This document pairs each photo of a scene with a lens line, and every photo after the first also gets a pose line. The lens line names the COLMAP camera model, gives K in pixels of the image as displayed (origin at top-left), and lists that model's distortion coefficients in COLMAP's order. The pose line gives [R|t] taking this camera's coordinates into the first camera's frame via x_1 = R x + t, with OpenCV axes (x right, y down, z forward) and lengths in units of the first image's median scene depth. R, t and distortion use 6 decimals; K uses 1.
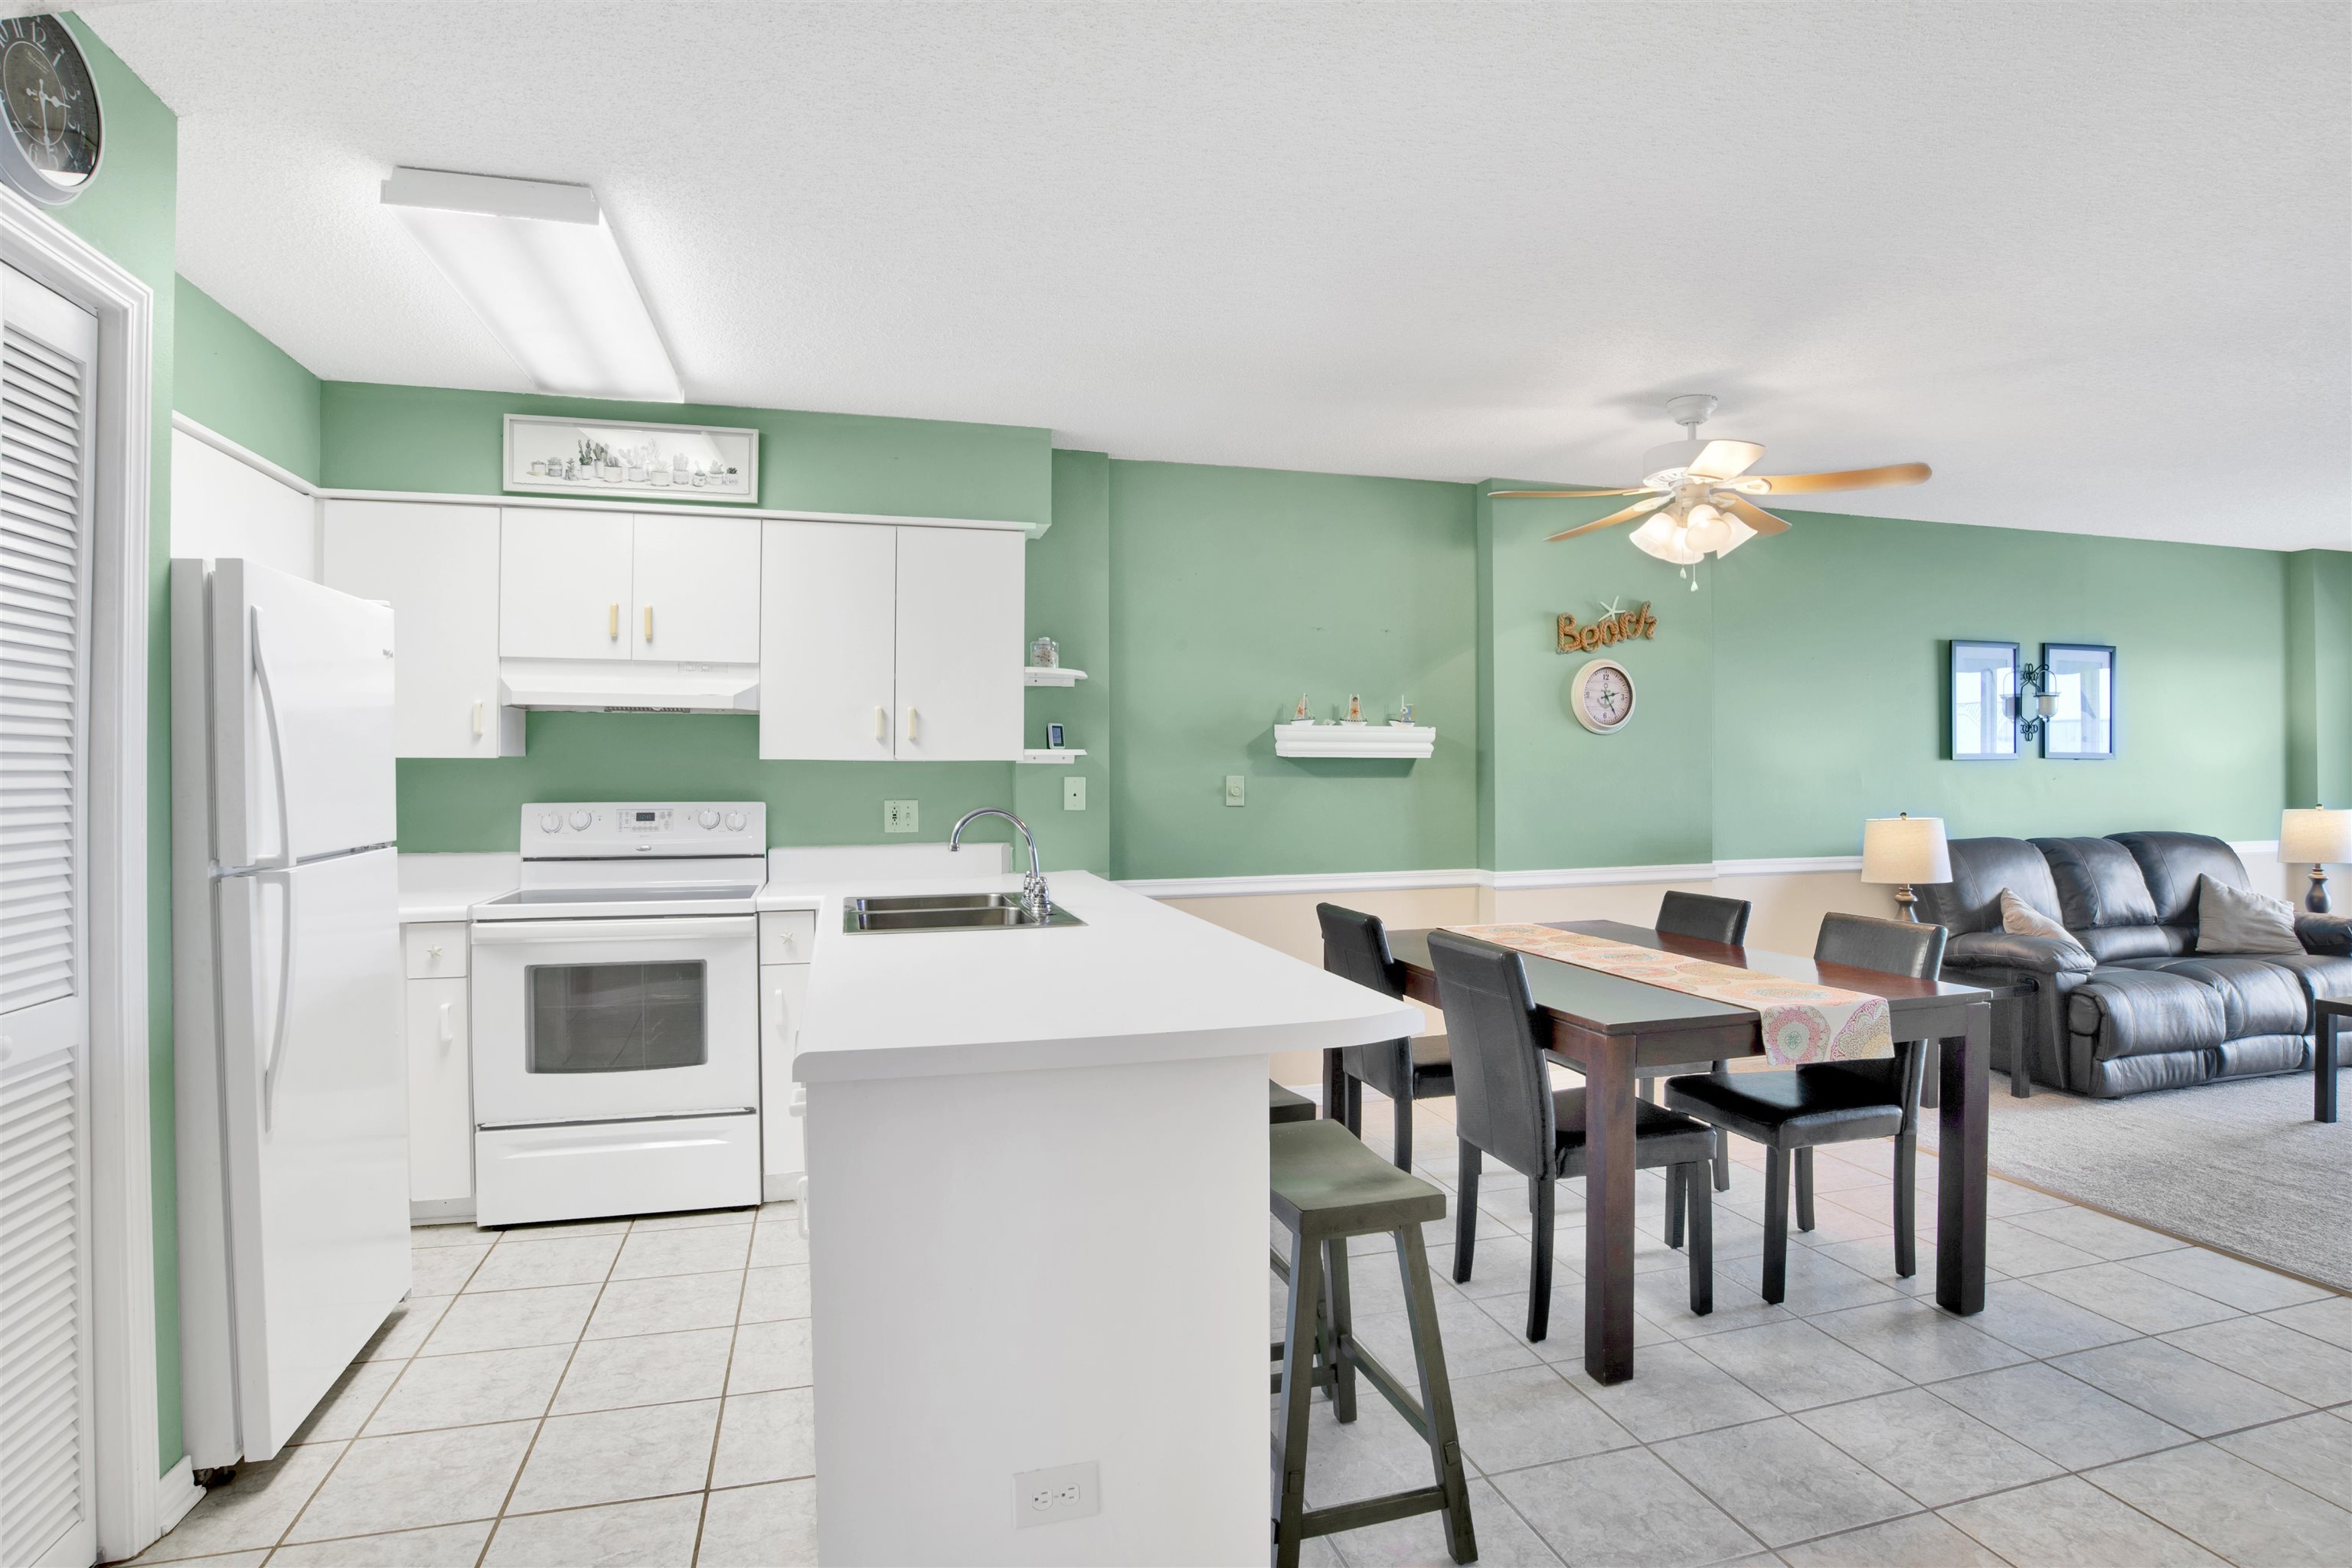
lens RADIAL K [[1228.8, 0, 1188.5], [0, 1228.8, 765.1], [0, 0, 1]] dist [-0.076919, 0.027840]
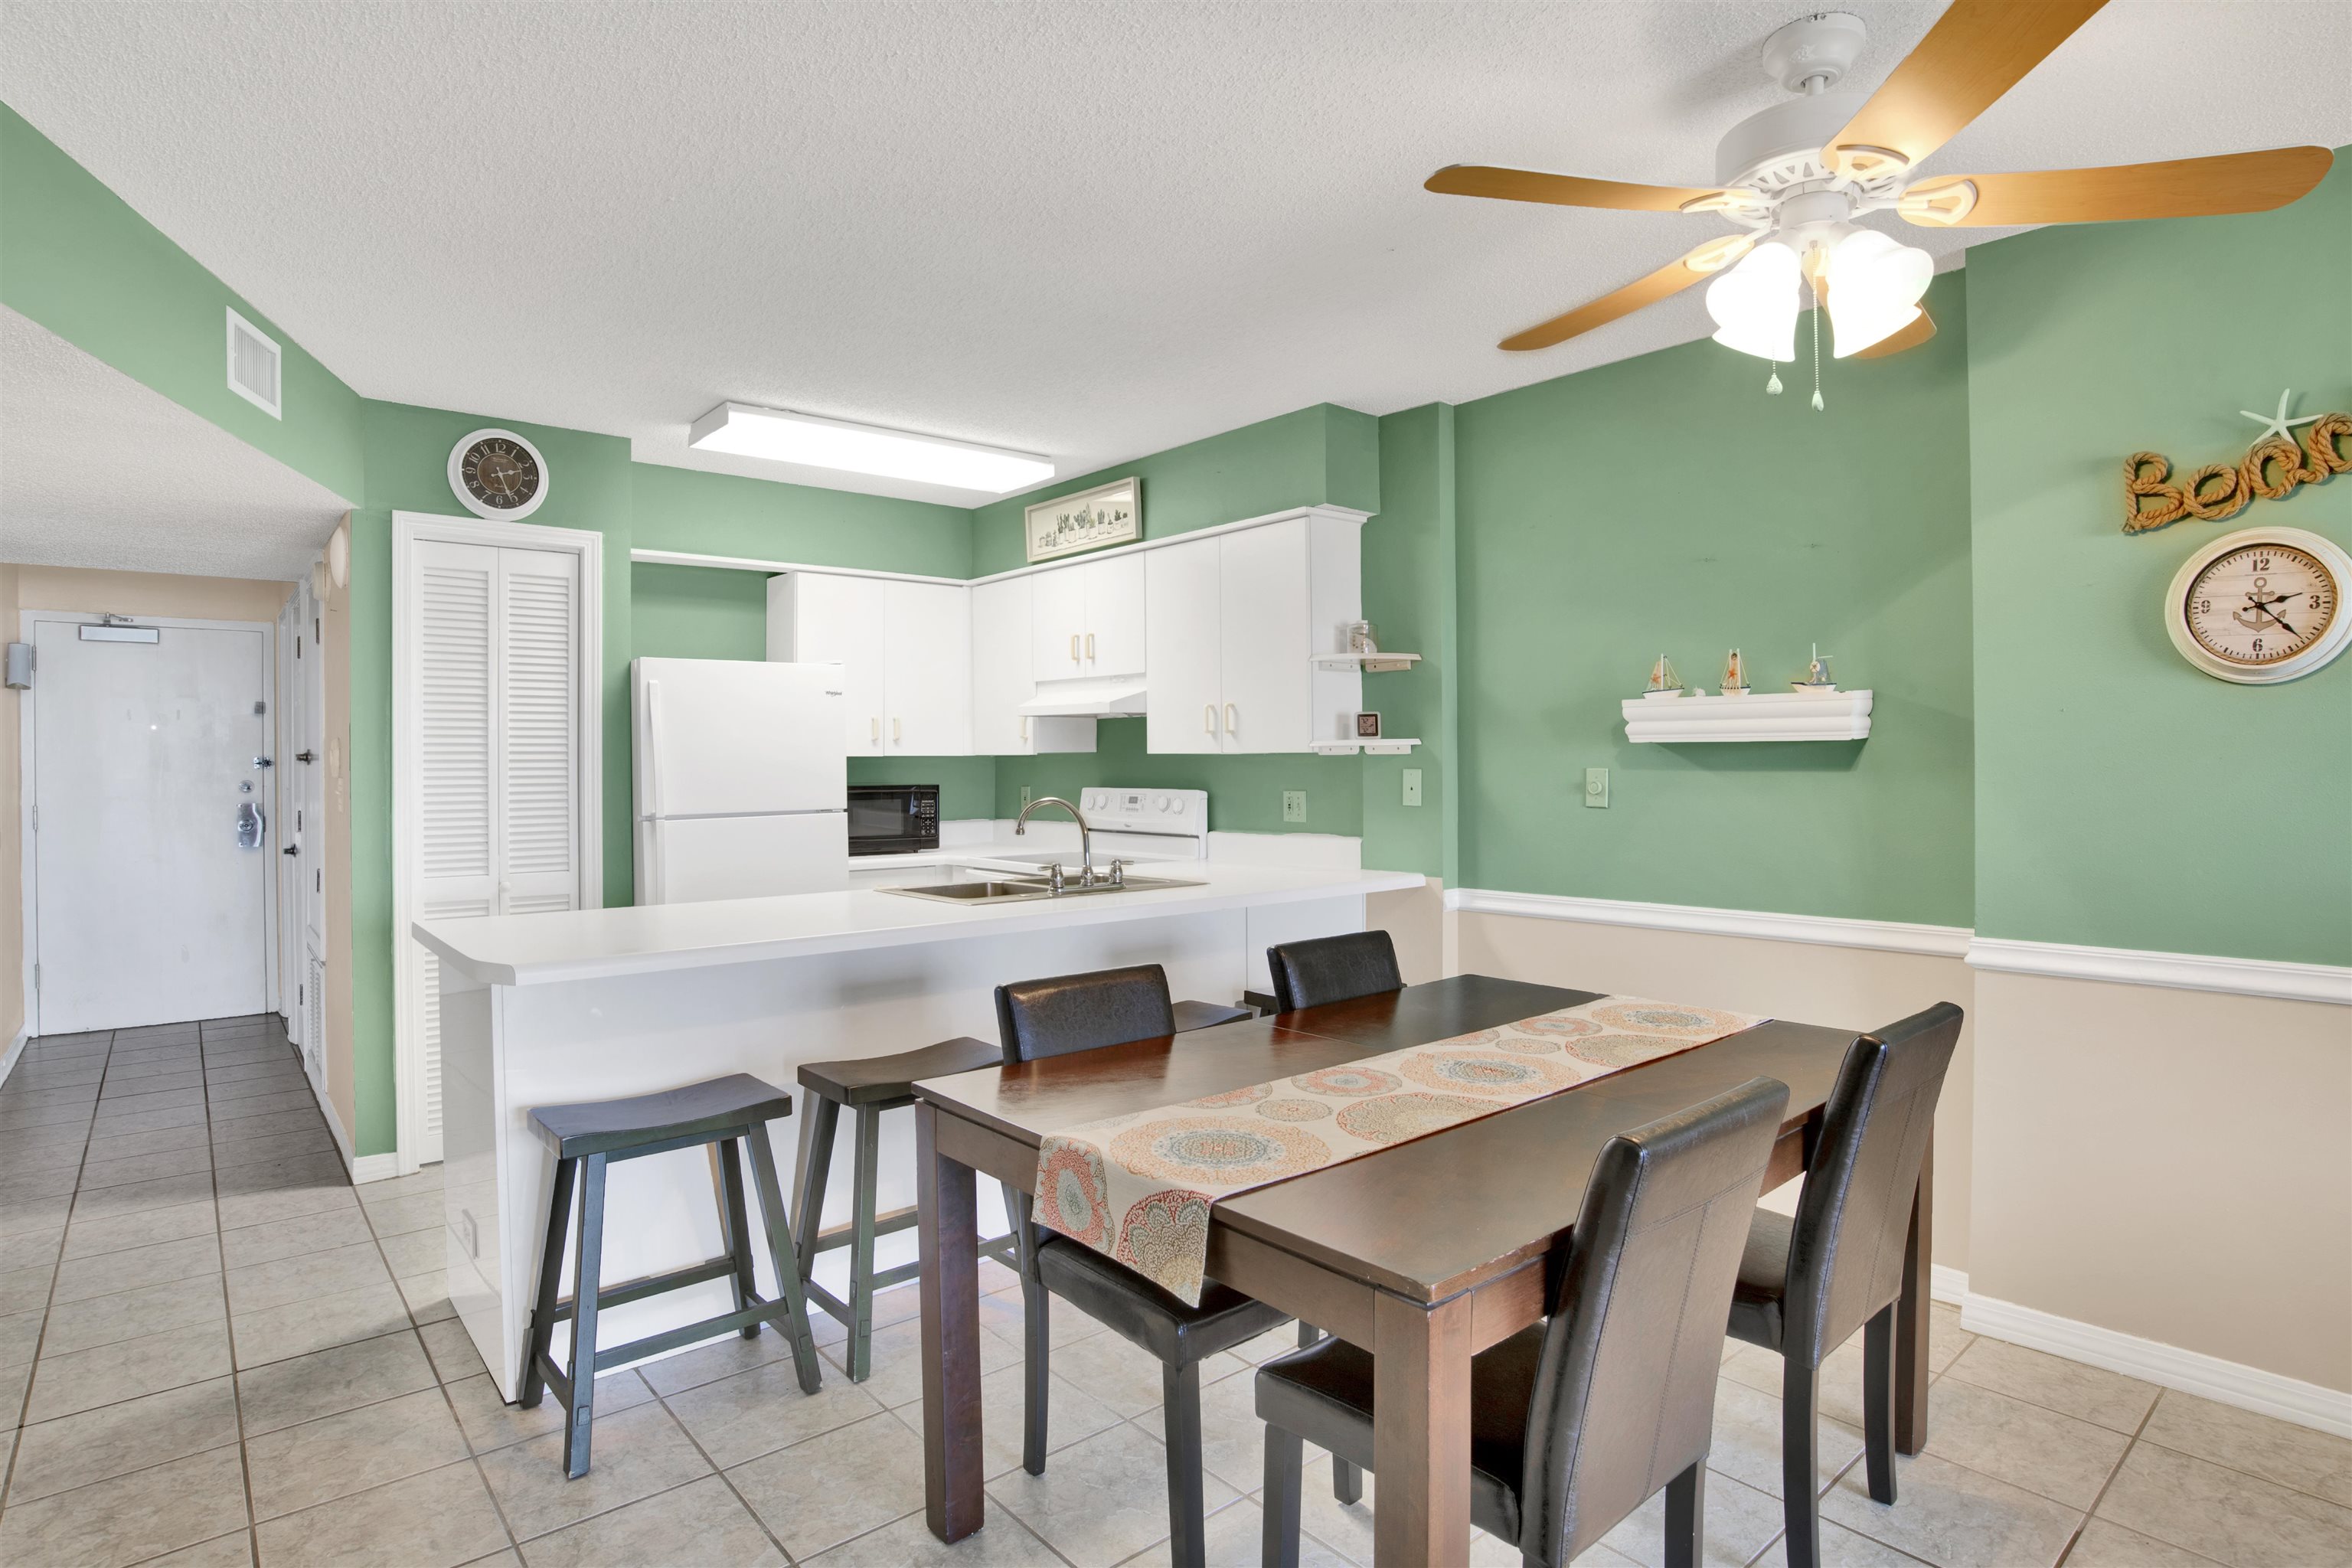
lens RADIAL K [[1228.8, 0, 1188.5], [0, 1228.8, 765.1], [0, 0, 1]] dist [-0.076919, 0.027840]
pose [[0.417271, 0.000926, -0.908782, 0.680280], [0.009743, 0.999937, 0.005492, 0.000151], [0.908730, -0.011145, 0.417236, 0.488279]]
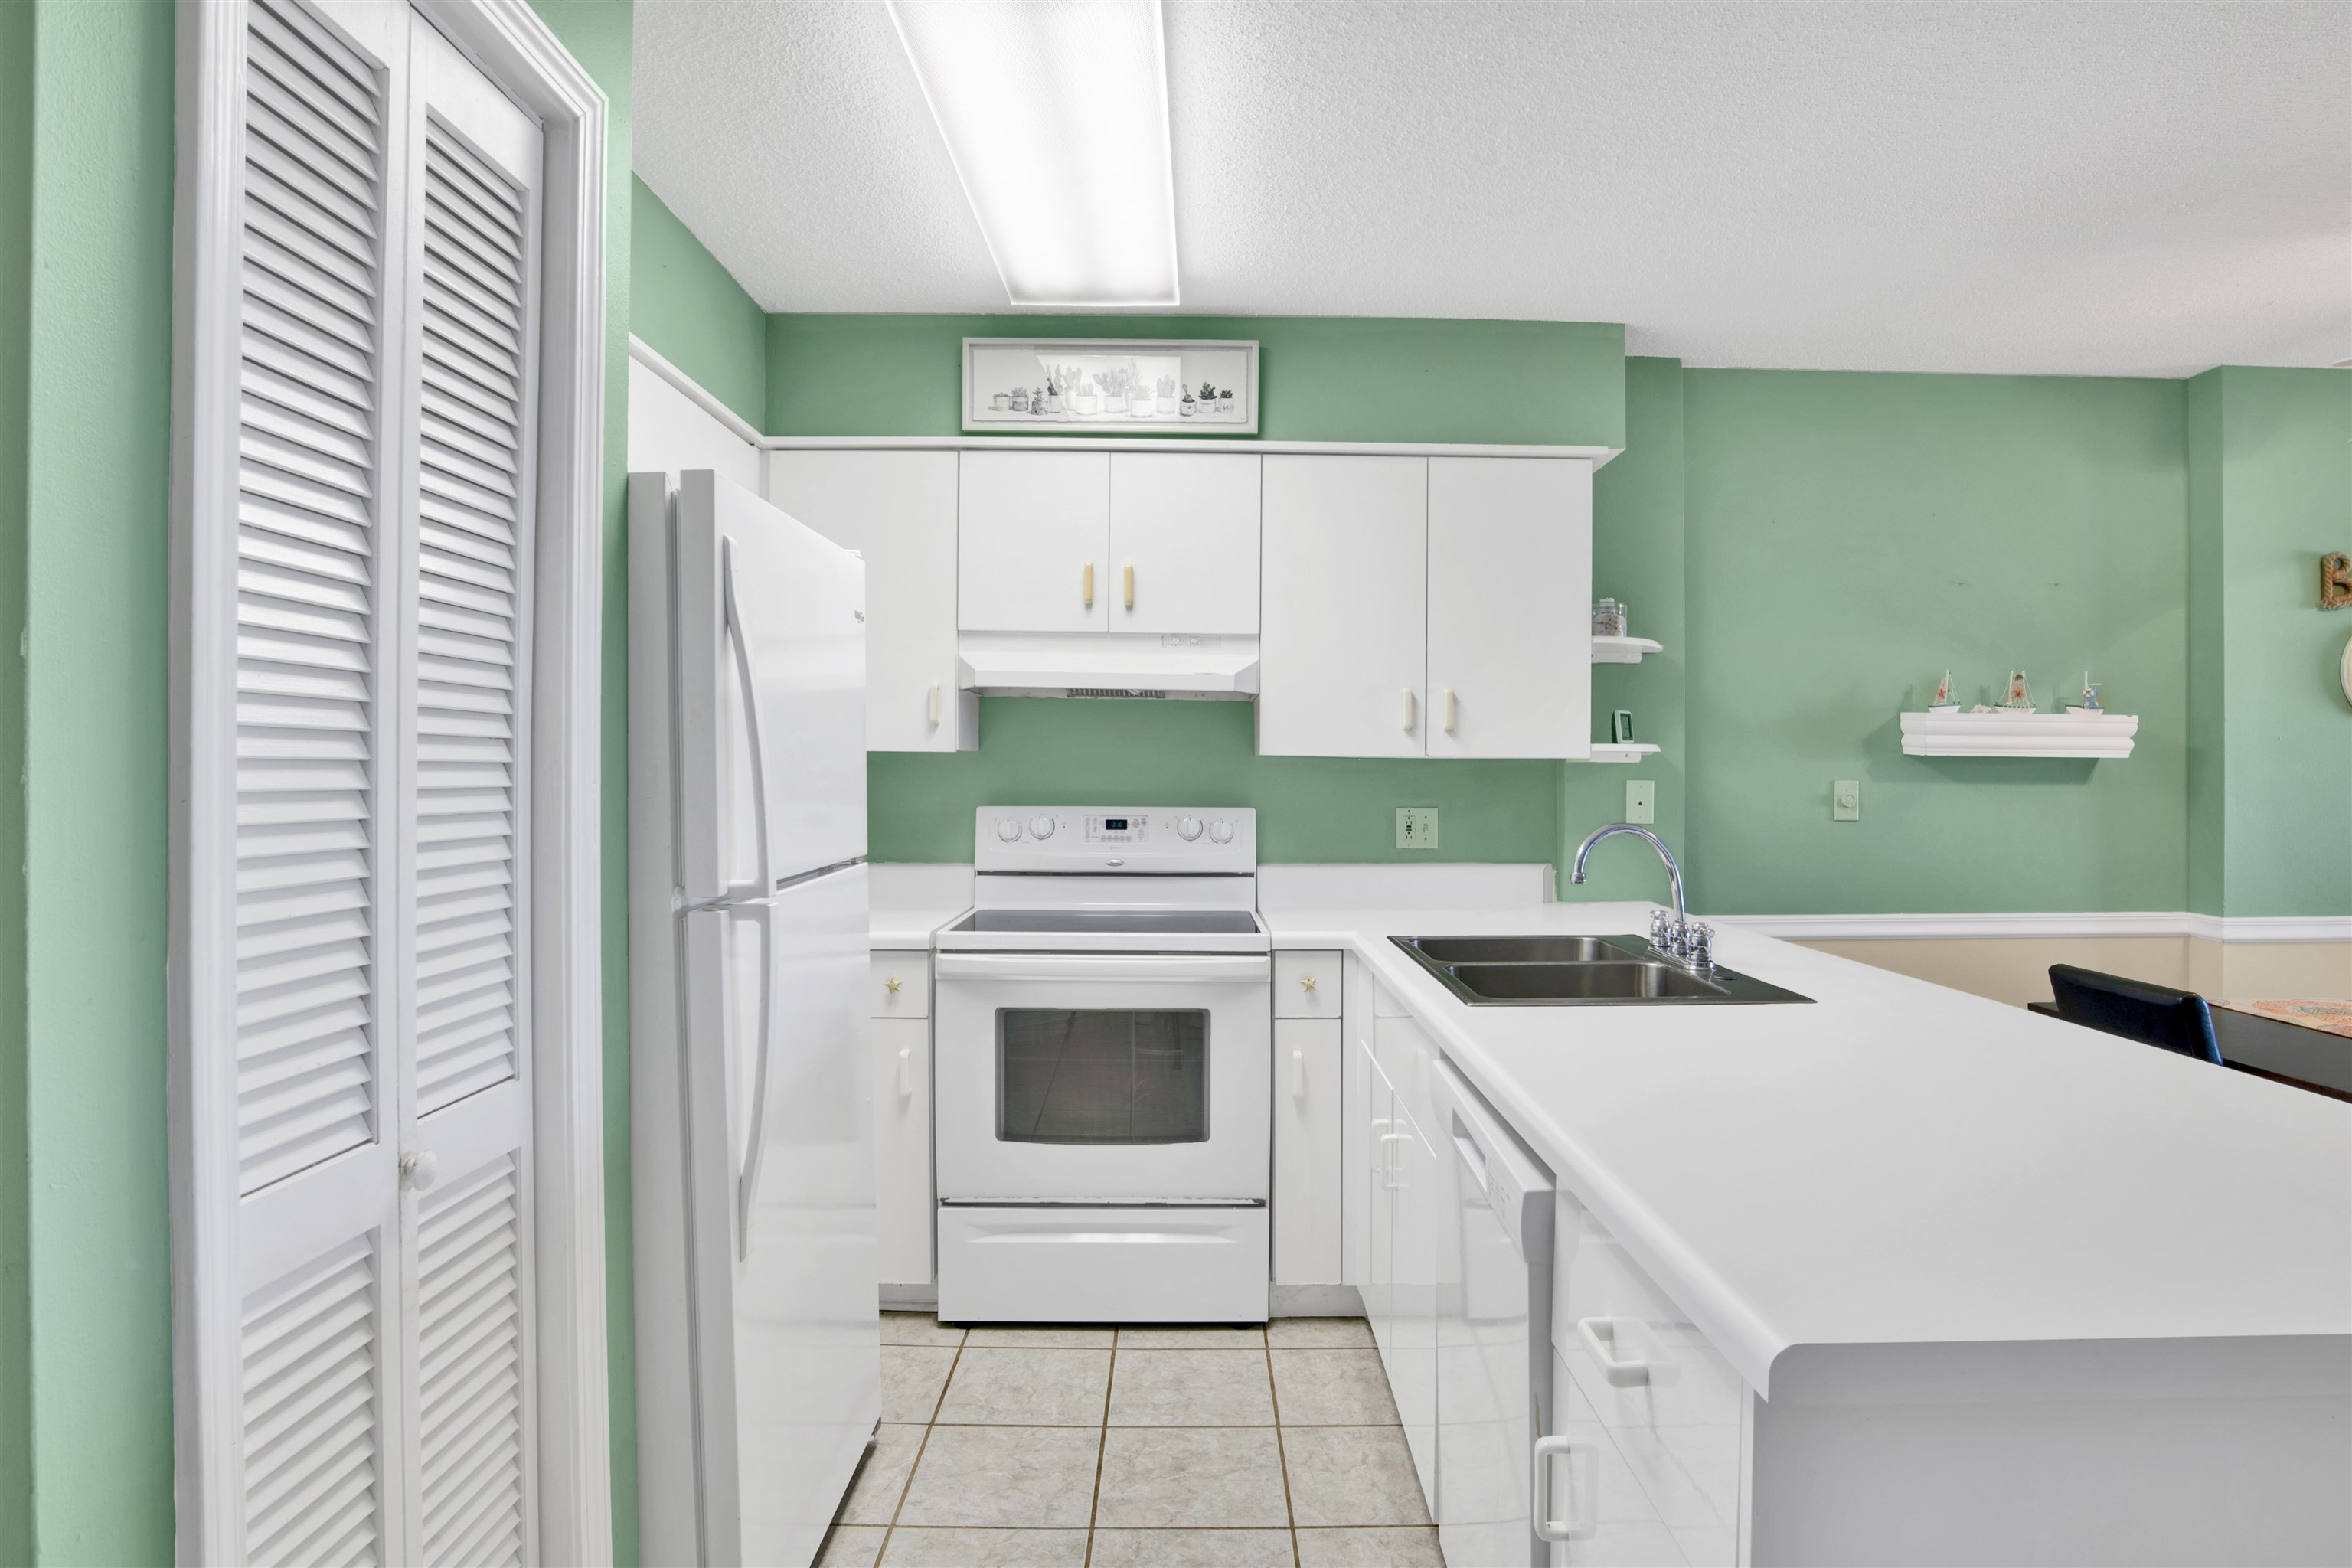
lens RADIAL K [[1270.5, 0, 1190.0], [0, 1270.5, 780.5], [0, 0, 1]] dist [-0.070670, 0.024328]
pose [[0.962737, 0.008746, -0.270299, -0.155637], [-0.005744, 0.999913, 0.011896, 0.002070], [0.270379, -0.009900, 0.962703, 0.169341]]
